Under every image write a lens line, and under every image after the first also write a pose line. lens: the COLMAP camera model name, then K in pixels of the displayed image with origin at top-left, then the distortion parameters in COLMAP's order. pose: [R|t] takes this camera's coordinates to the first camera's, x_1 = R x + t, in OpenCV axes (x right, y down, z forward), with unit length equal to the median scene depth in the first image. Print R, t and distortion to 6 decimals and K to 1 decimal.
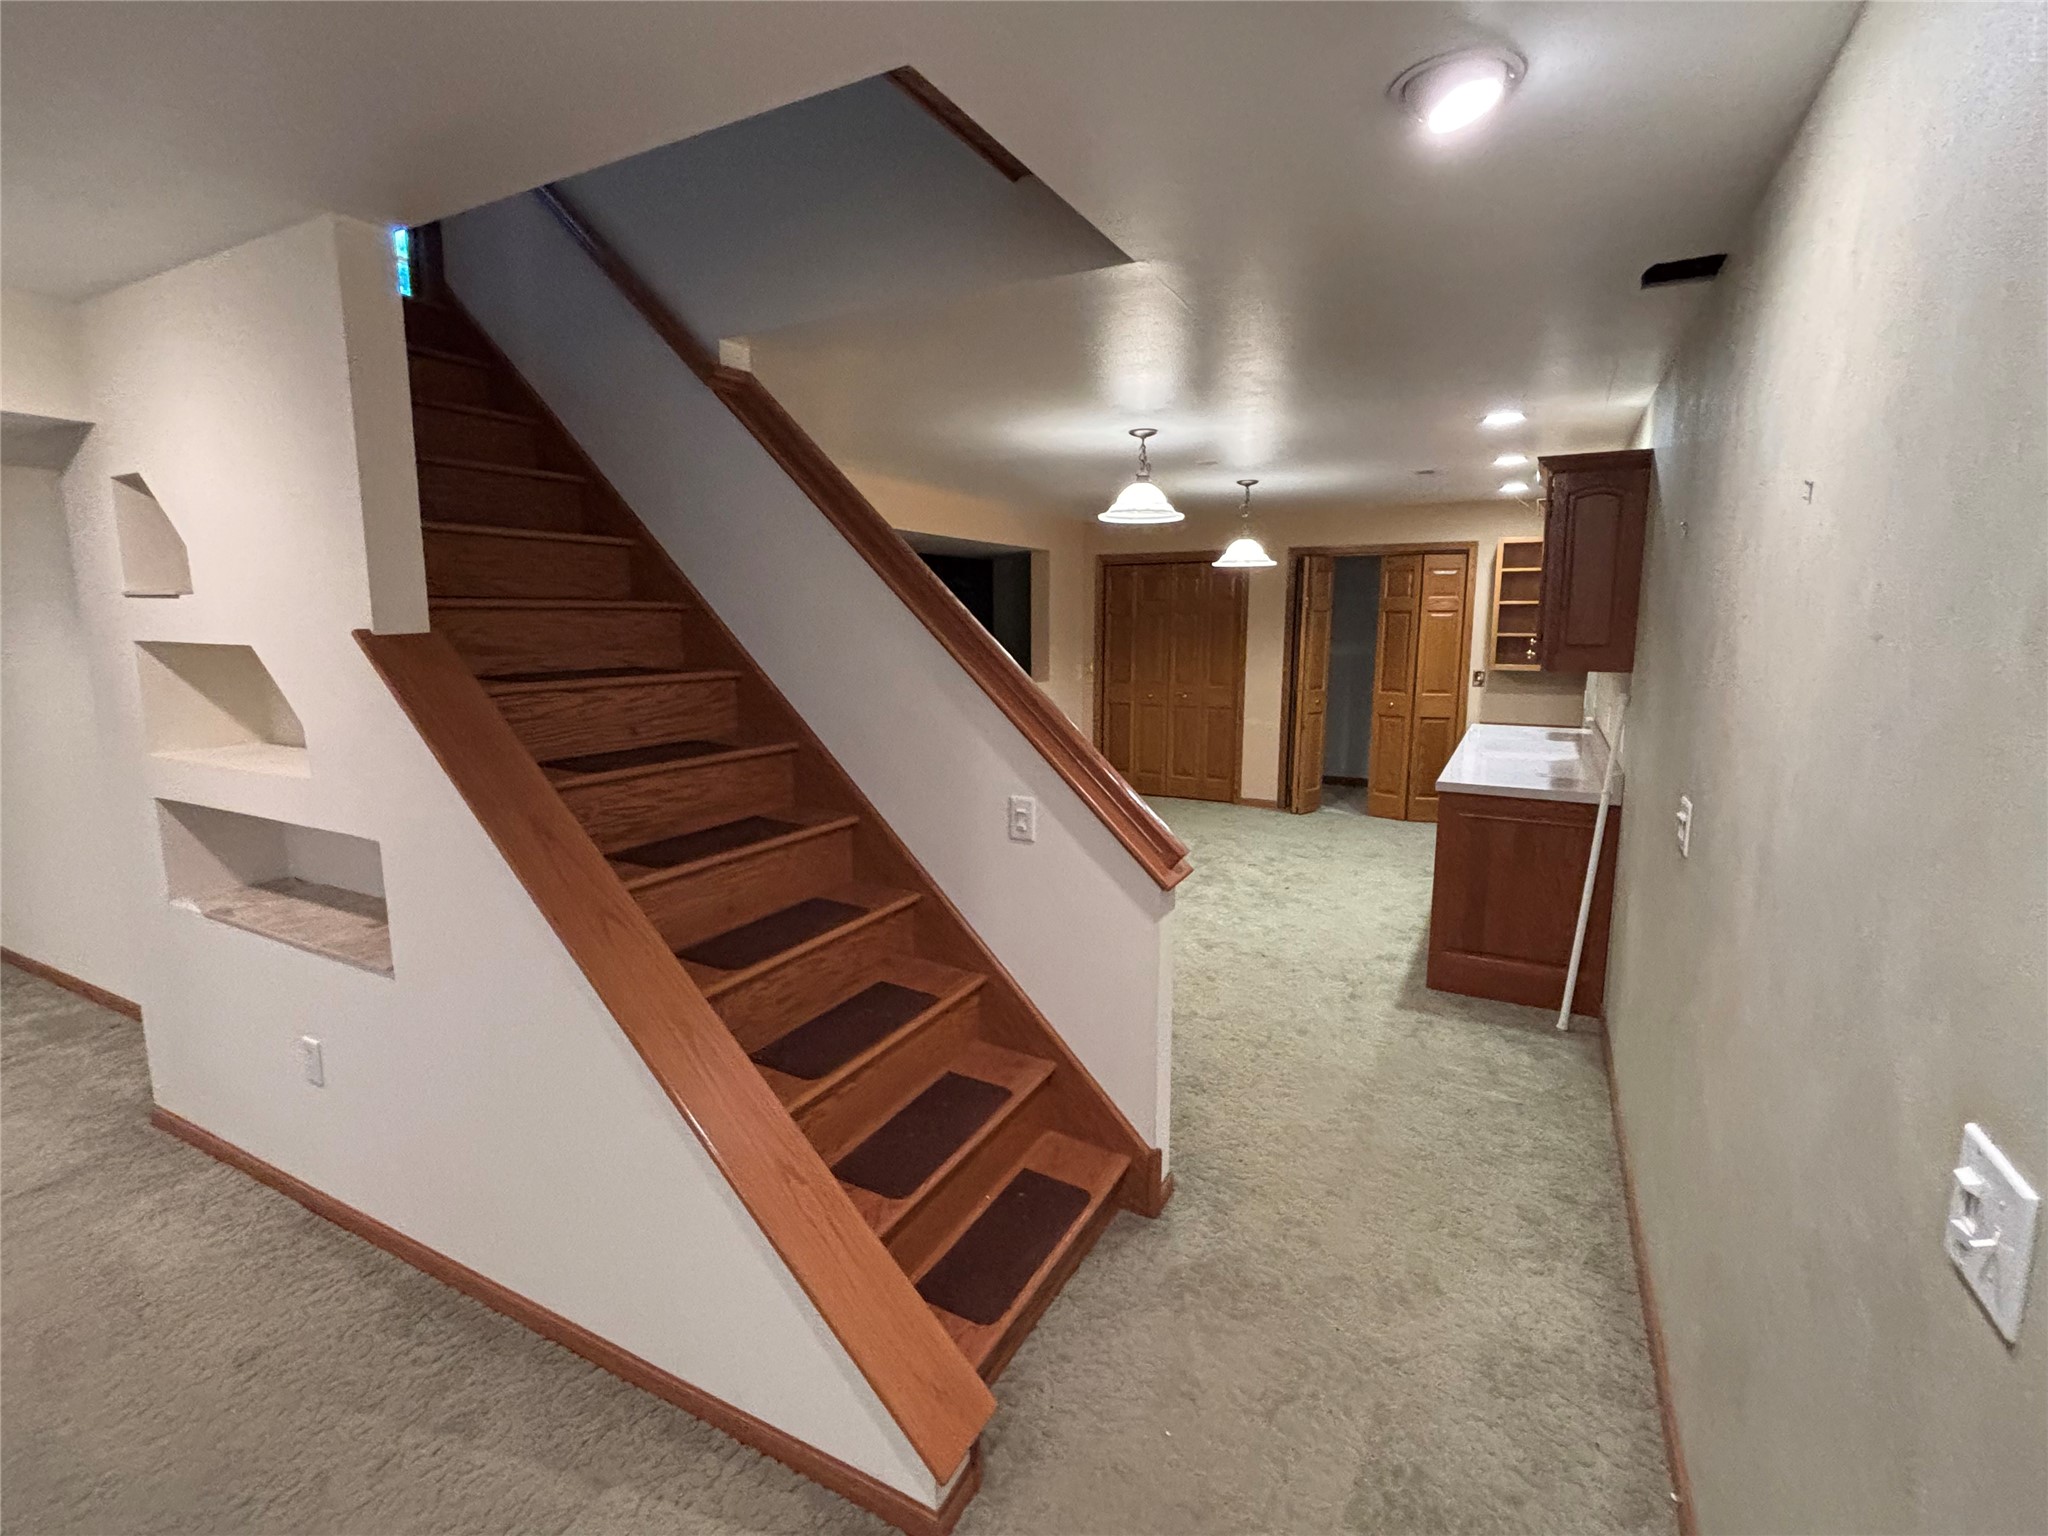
lens RADIAL K [[953.9, 0, 1020.0], [0, 953.9, 766.7], [0, 0, 1]] dist [-0.000900, 0.002567]
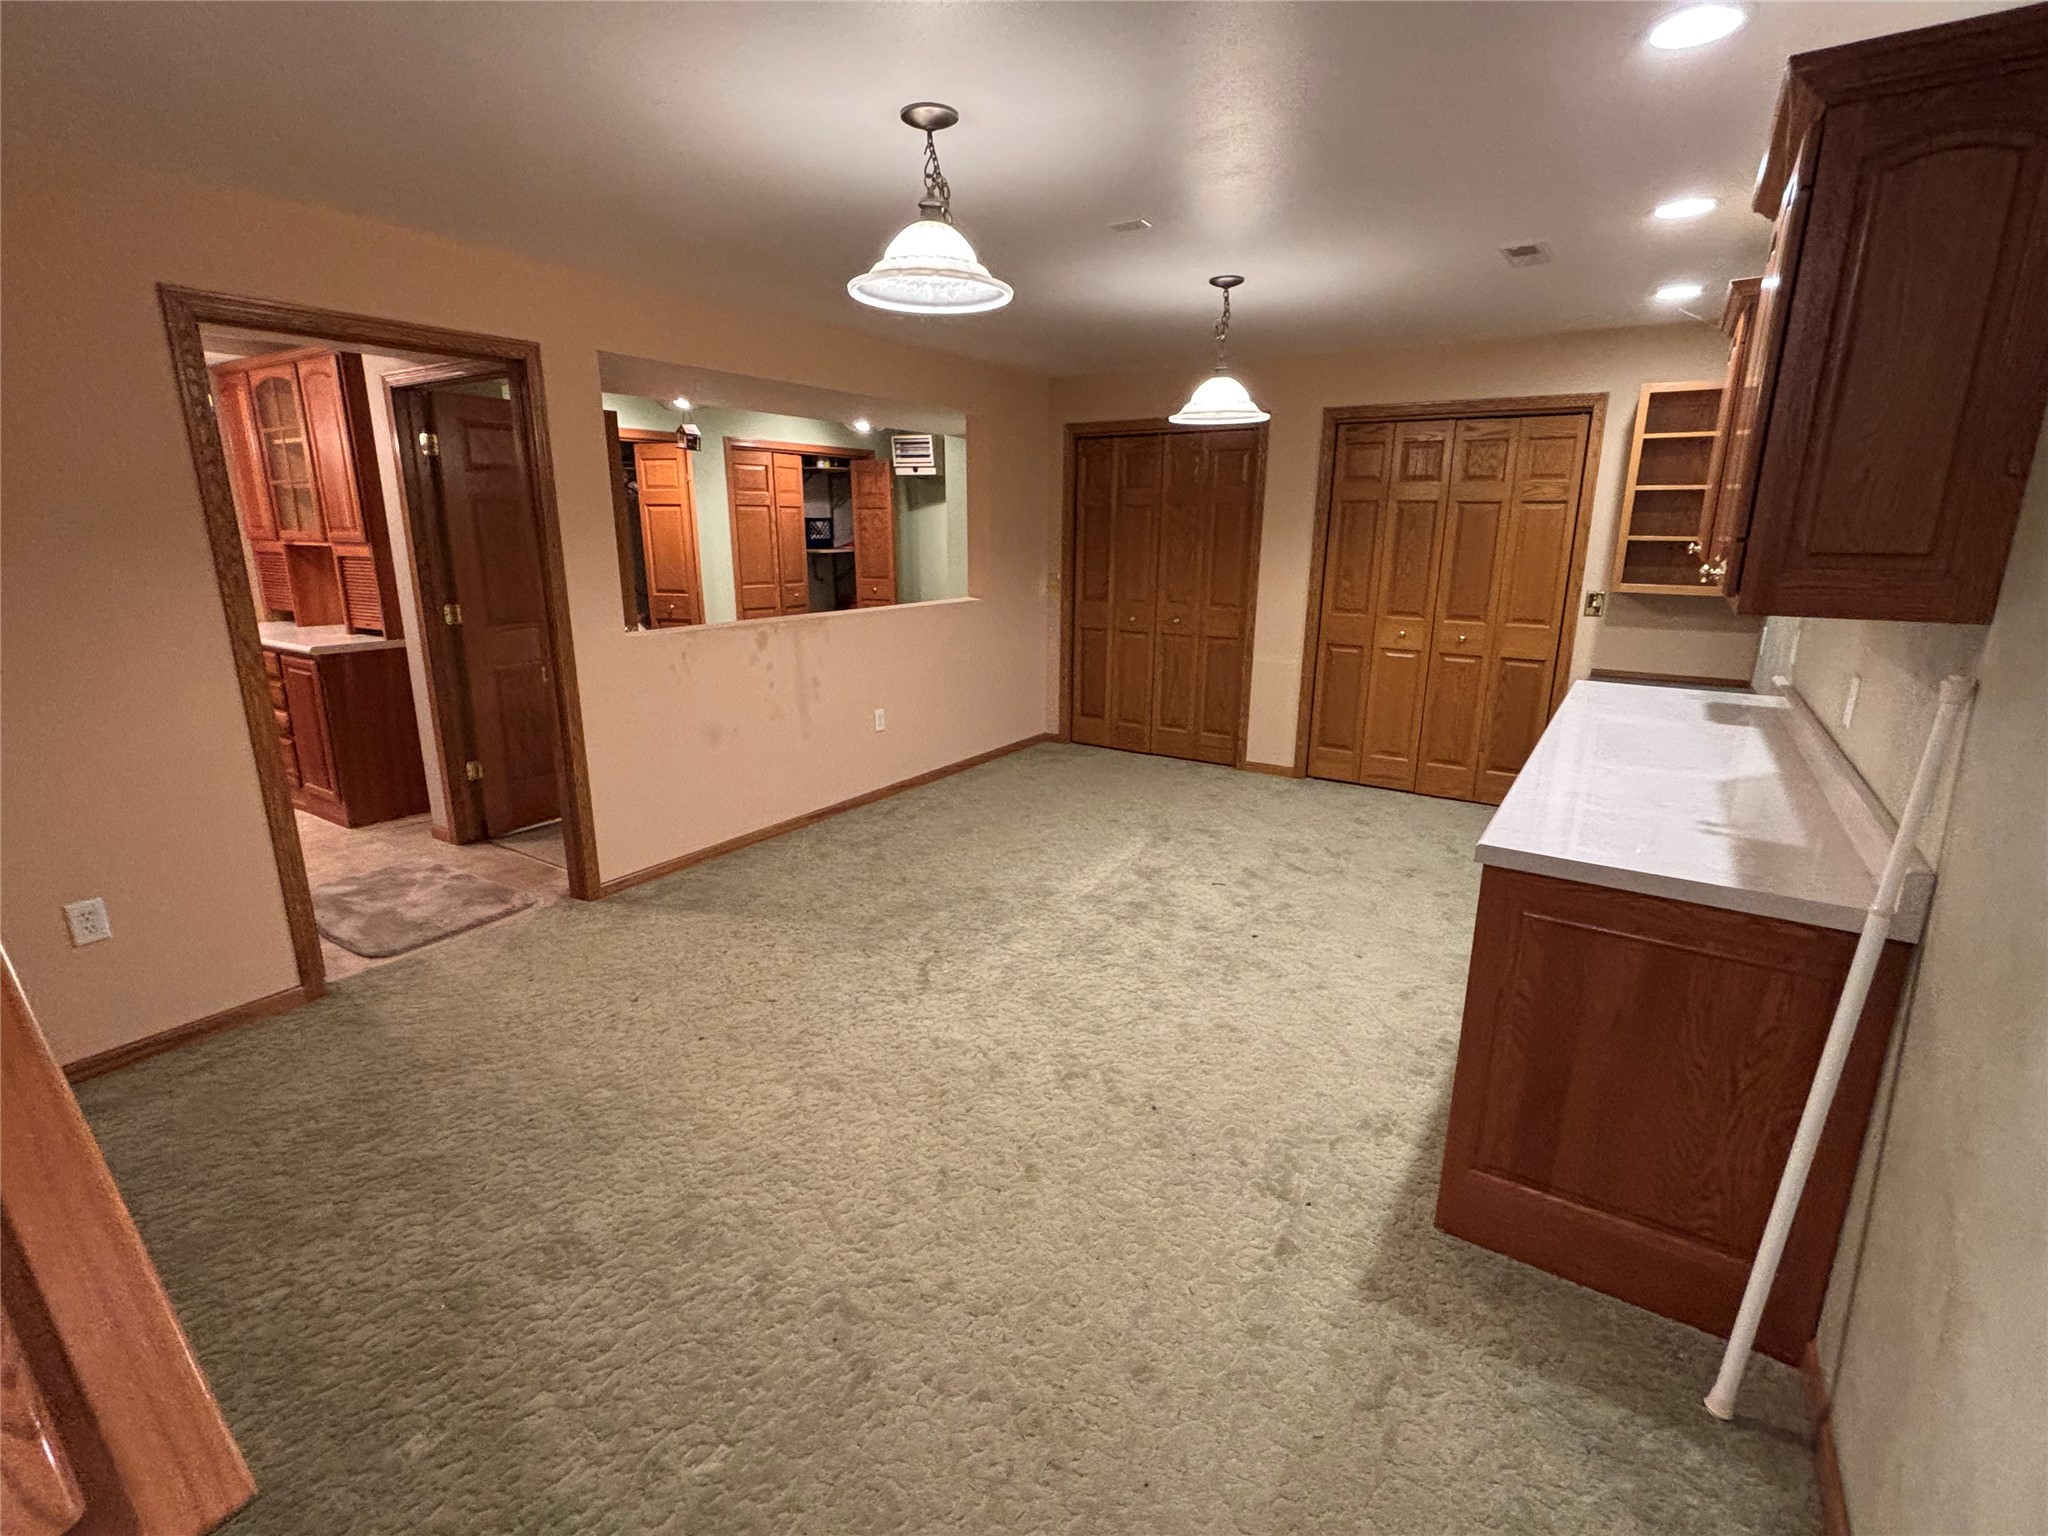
lens RADIAL K [[953.9, 0, 1025.8], [0, 953.9, 768.7], [0, 0, 1]] dist [-0.000900, 0.002567]
pose [[0.996213, 0.028115, -0.082273, 0.136865], [-0.019963, 0.994959, 0.098276, -0.034544], [0.084621, -0.096262, 0.991752, 0.280390]]
